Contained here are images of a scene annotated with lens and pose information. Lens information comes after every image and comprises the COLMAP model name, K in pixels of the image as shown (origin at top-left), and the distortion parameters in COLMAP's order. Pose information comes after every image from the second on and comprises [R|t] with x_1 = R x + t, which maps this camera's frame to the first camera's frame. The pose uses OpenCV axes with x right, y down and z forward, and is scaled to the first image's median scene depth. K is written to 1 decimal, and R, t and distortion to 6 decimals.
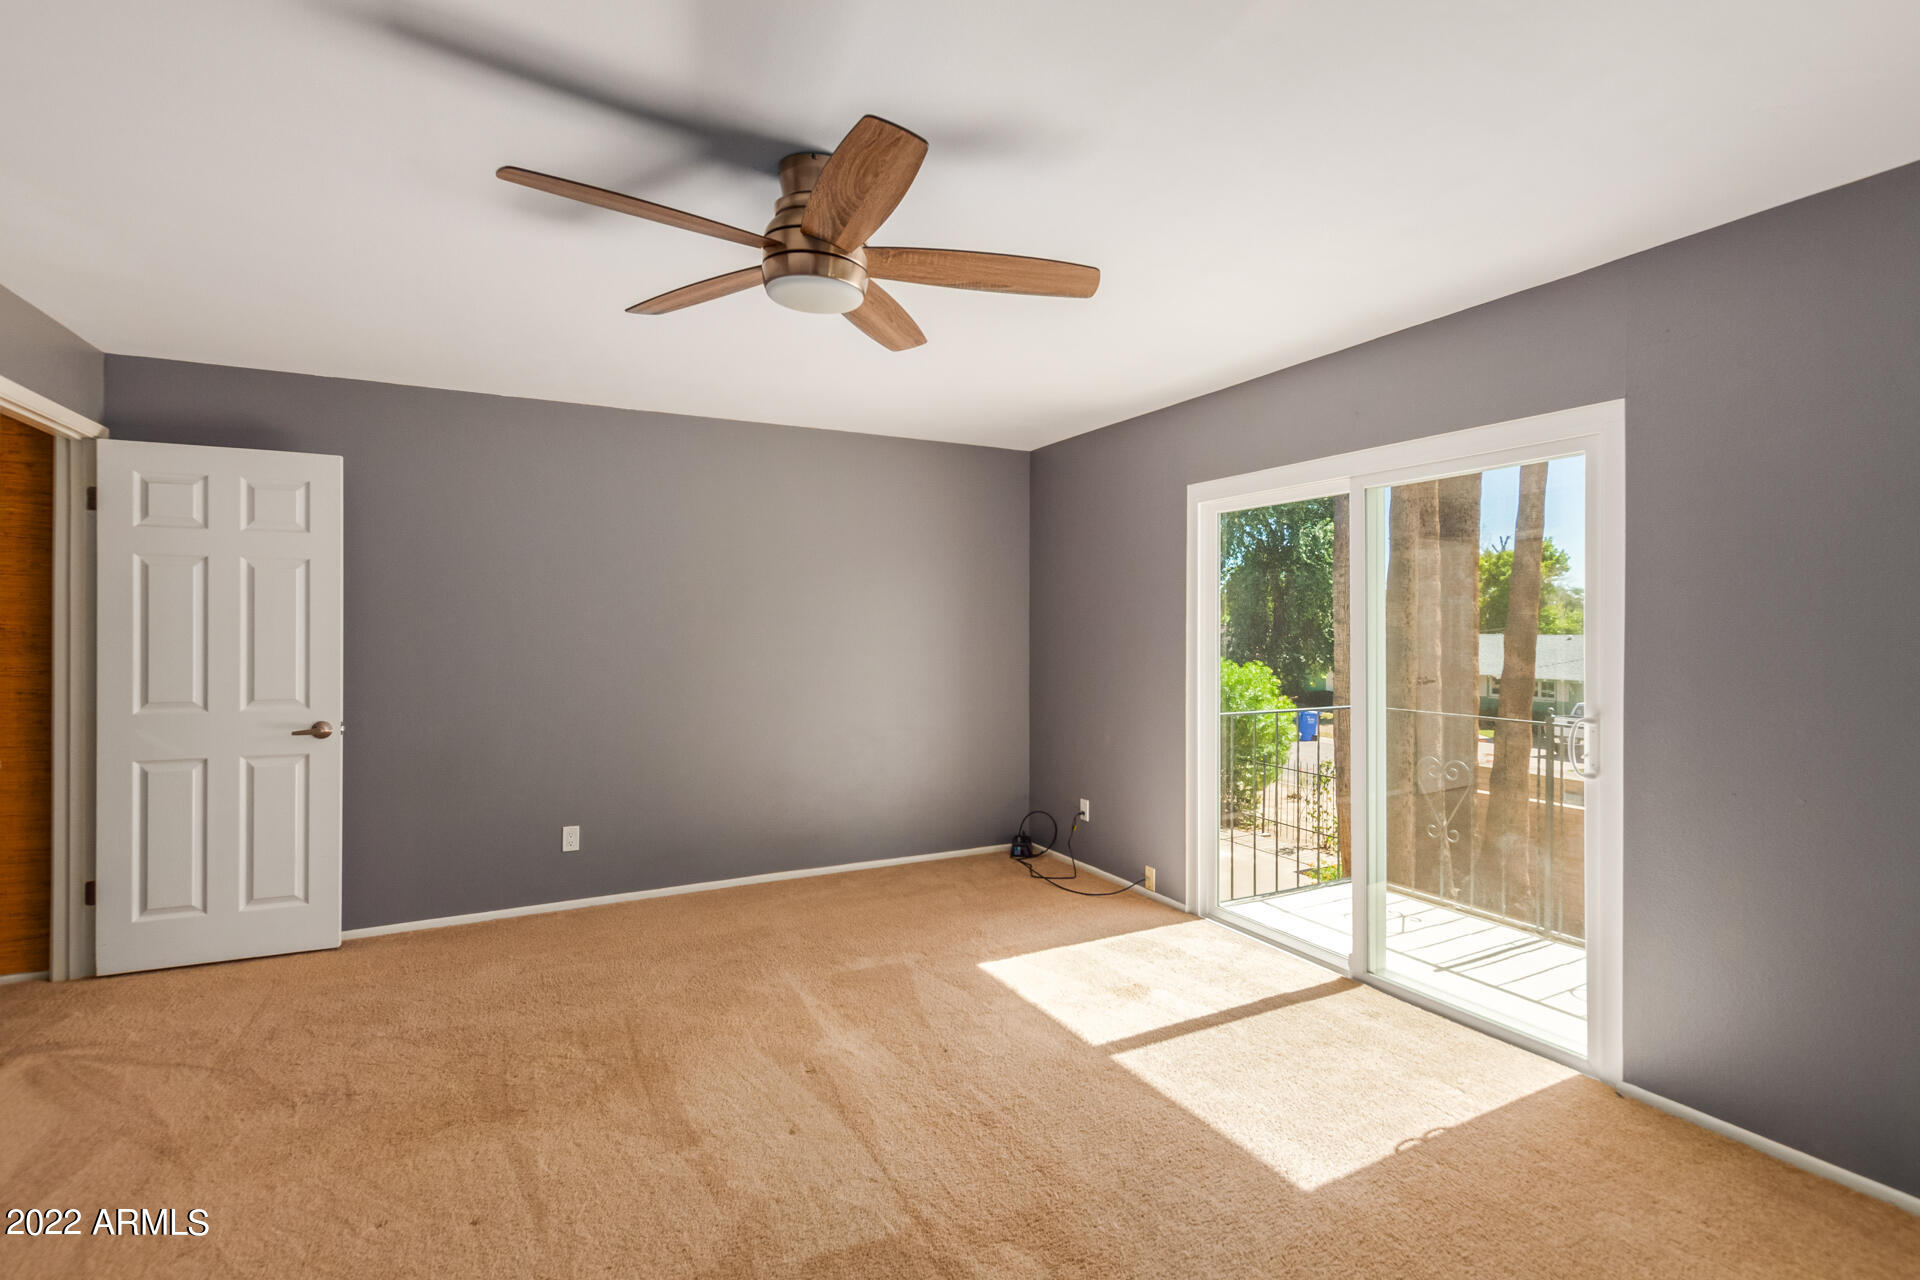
lens RADIAL K [[883.4, 0, 973.7], [0, 883.4, 633.6], [0, 0, 1]] dist [0.011920, -0.007738]
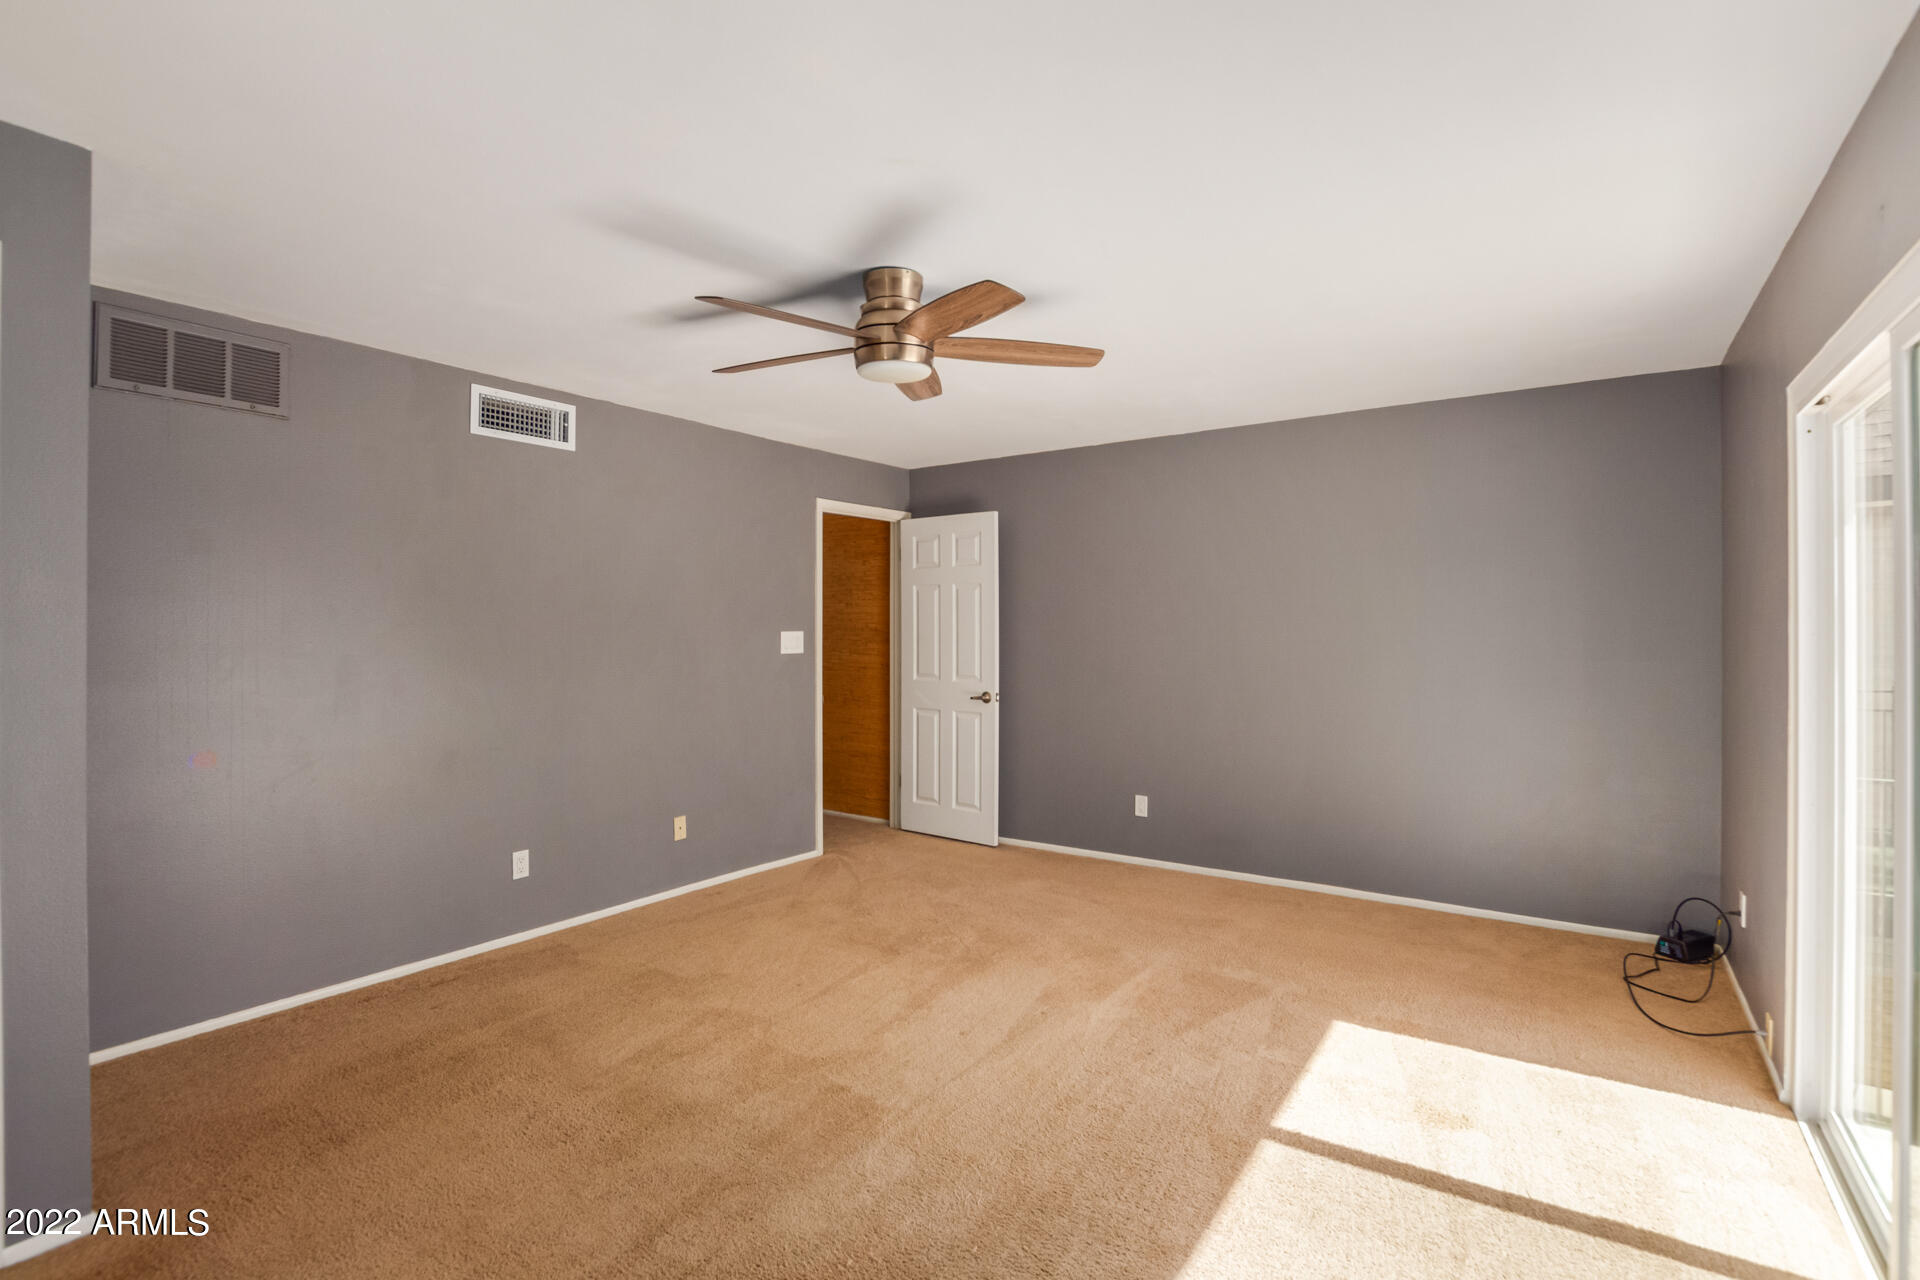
lens RADIAL K [[901.4, 0, 960.6], [0, 901.4, 634.5], [0, 0, 1]] dist [-0.014960, -0.004884]
pose [[0.455022, 0.002789, -0.890476, 0.629832], [-0.001332, 0.999996, 0.002451, -0.000264], [0.890479, 0.000071, 0.455024, 0.292080]]
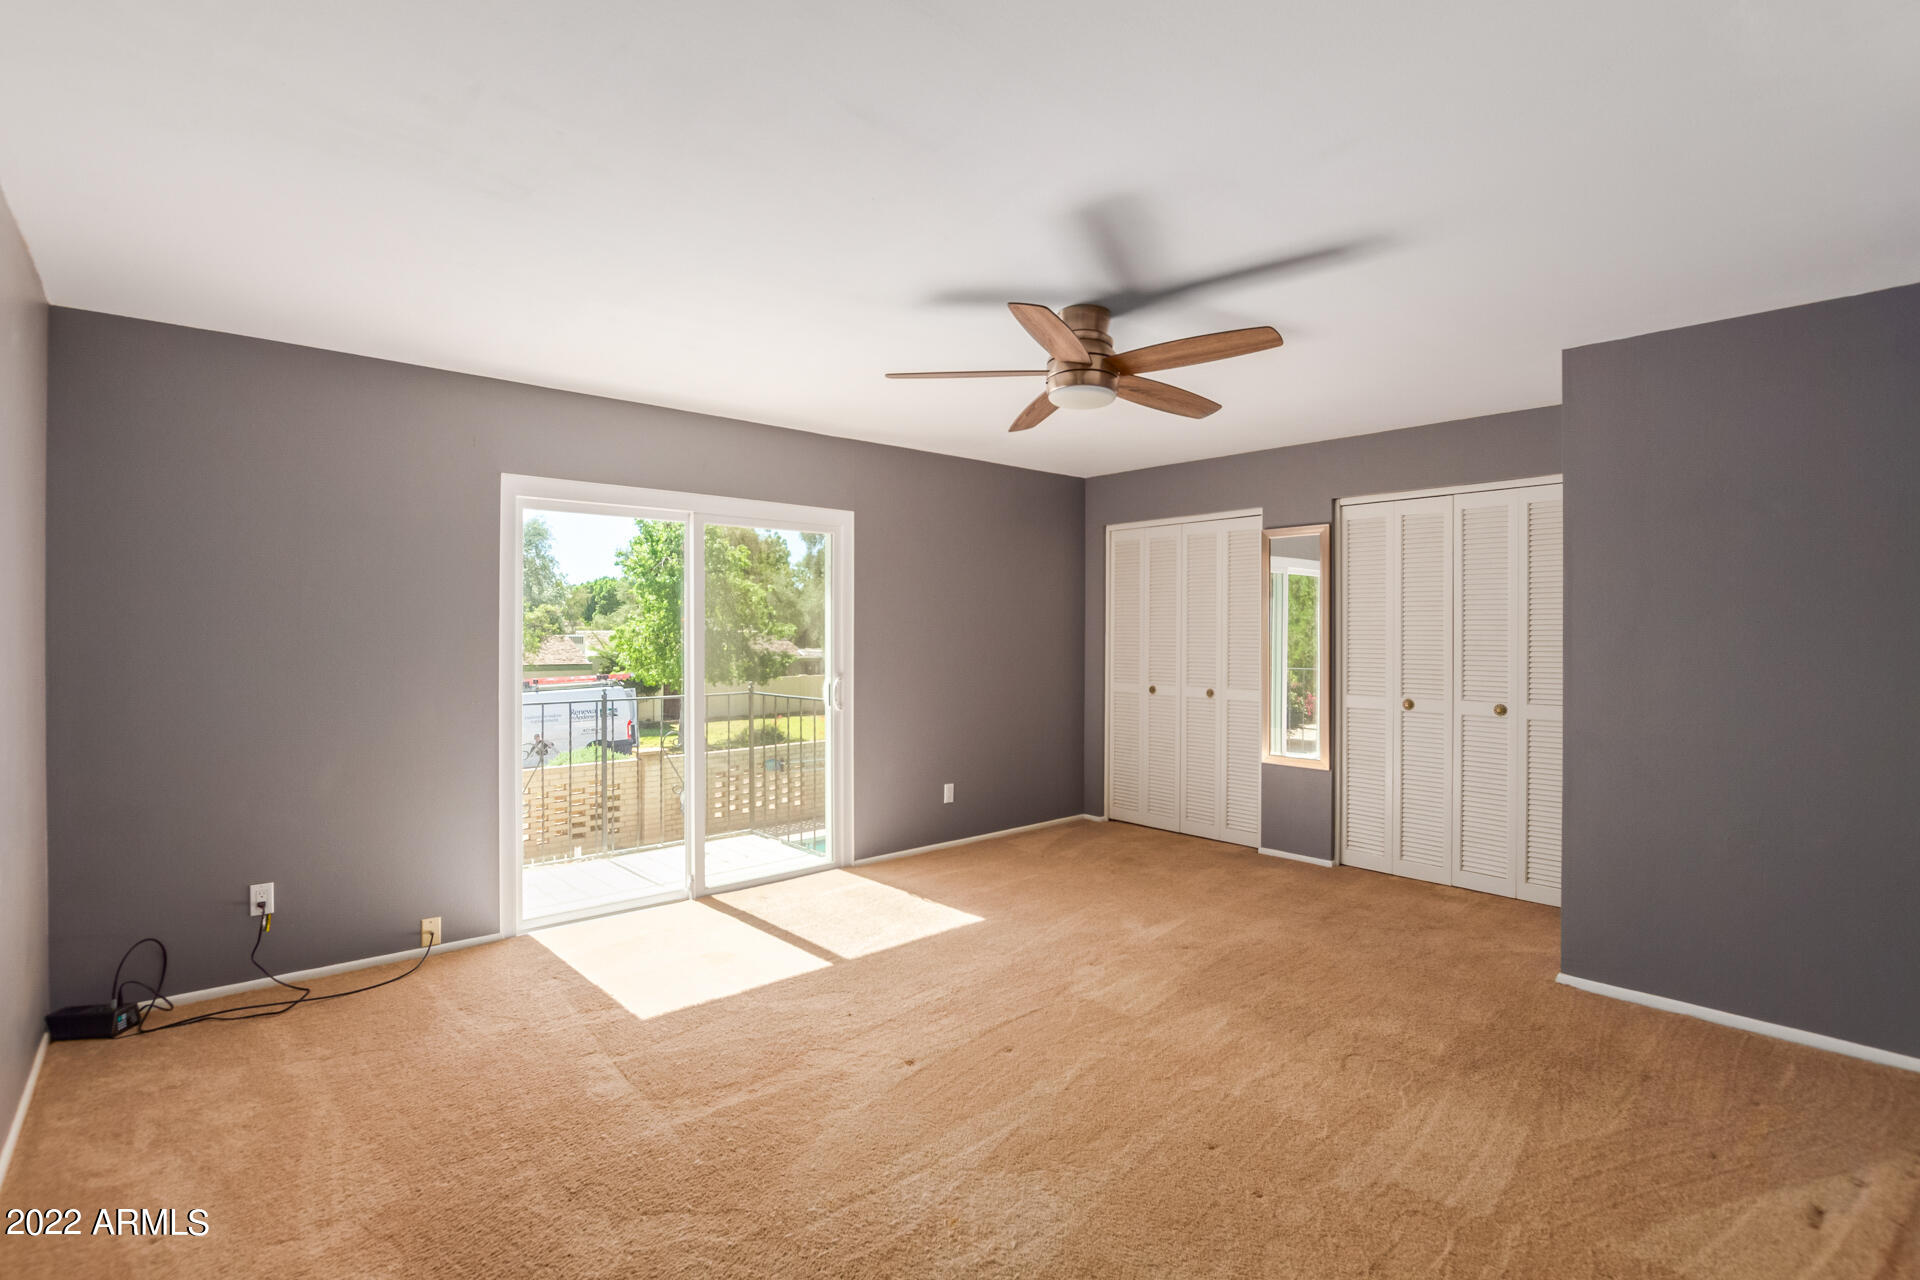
lens RADIAL K [[901.4, 0, 956.7], [0, 901.4, 635.9], [0, 0, 1]] dist [-0.014960, -0.004884]
pose [[-0.218454, -0.009322, 0.975803, -0.937558], [0.002583, 0.999945, 0.010131, -0.009189], [-0.975844, 0.004734, -0.218418, 0.910608]]
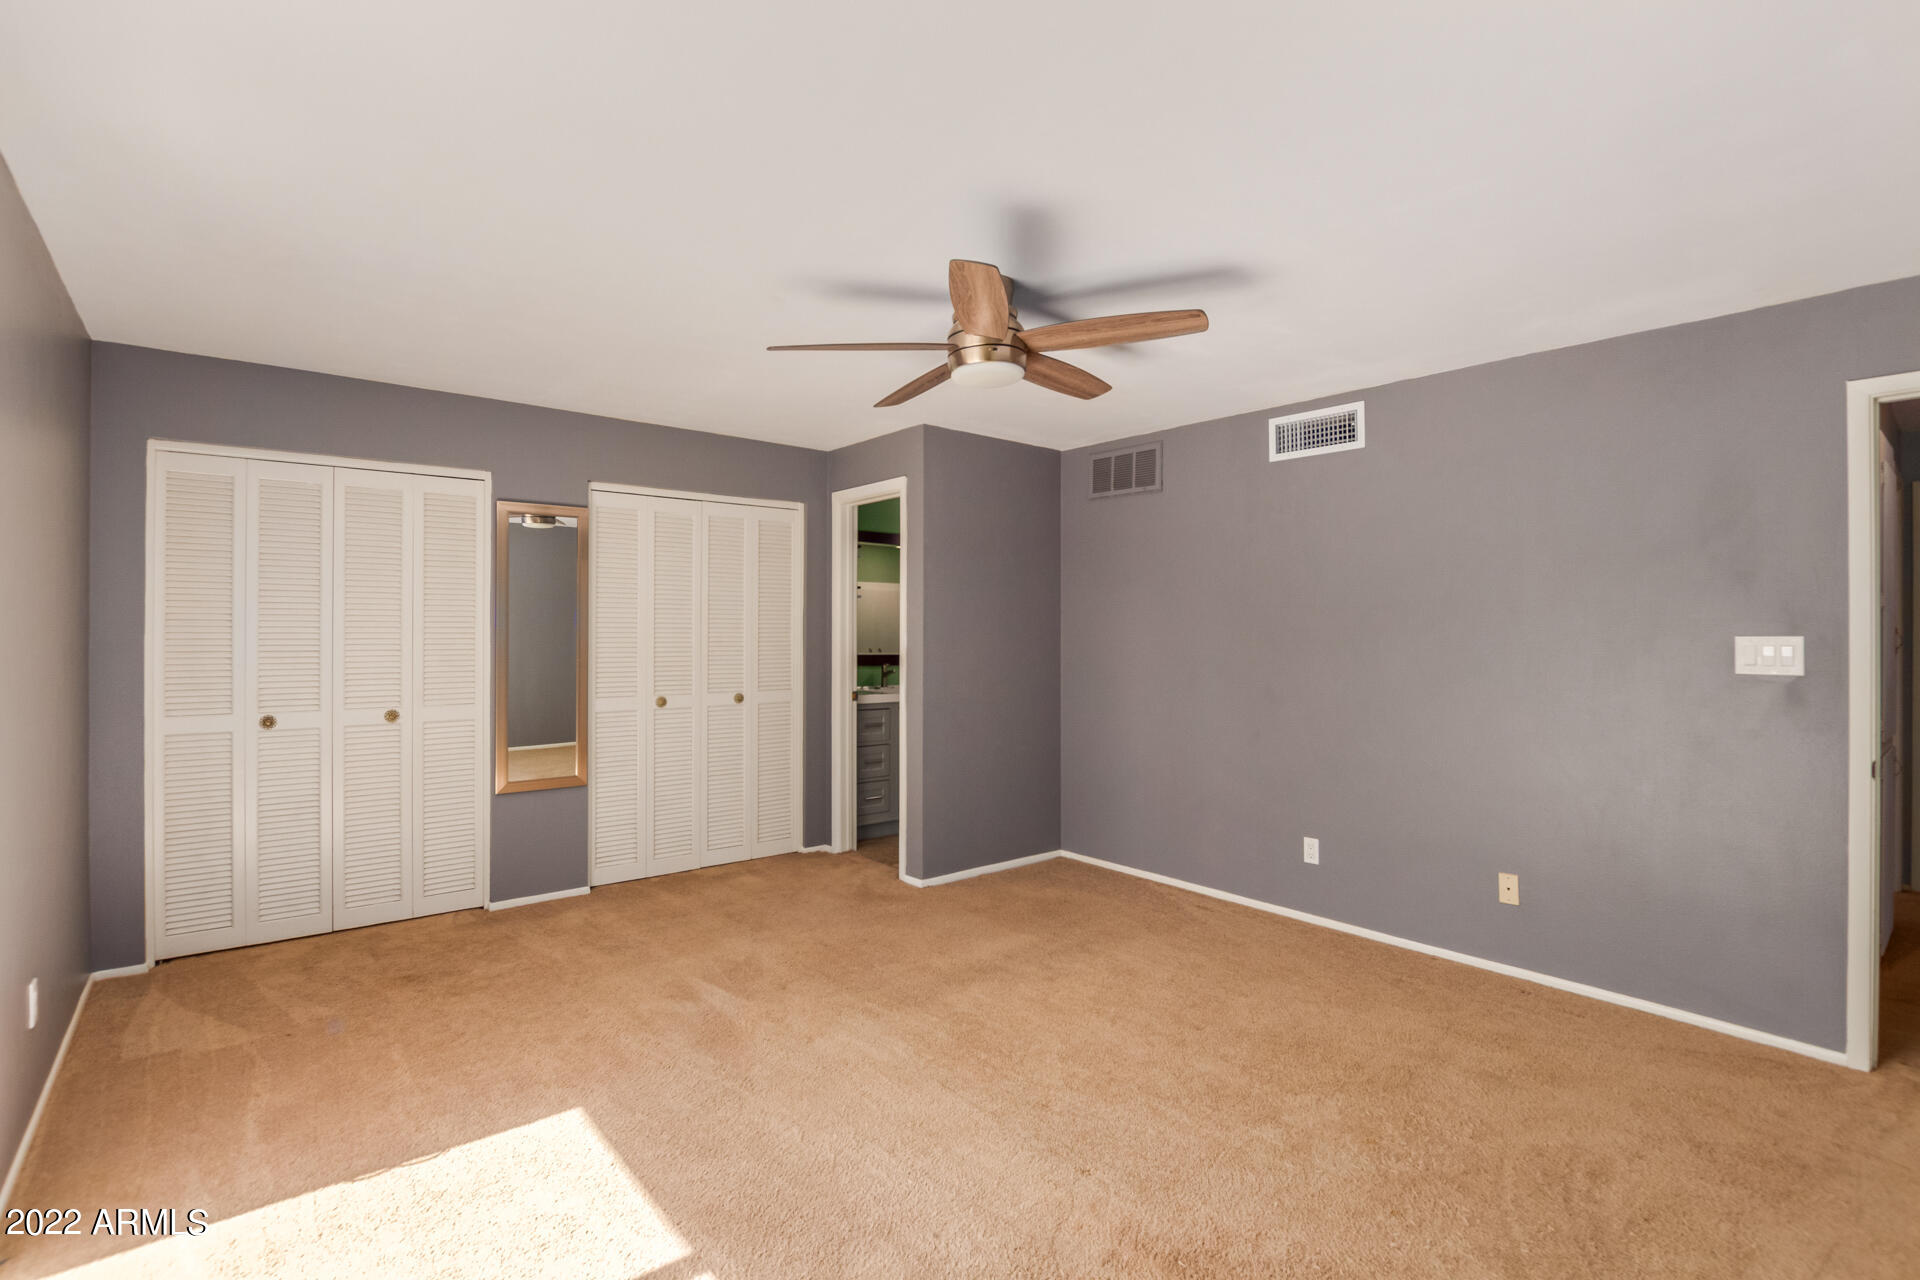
lens RADIAL K [[901.4, 0, 973.0], [0, 901.4, 628.9], [0, 0, 1]] dist [-0.014960, -0.004884]
pose [[-0.979508, -0.005053, -0.201344, 0.072650], [-0.005448, 0.999984, 0.001407, -0.004964], [0.201333, 0.002475, -0.979520, 1.386837]]
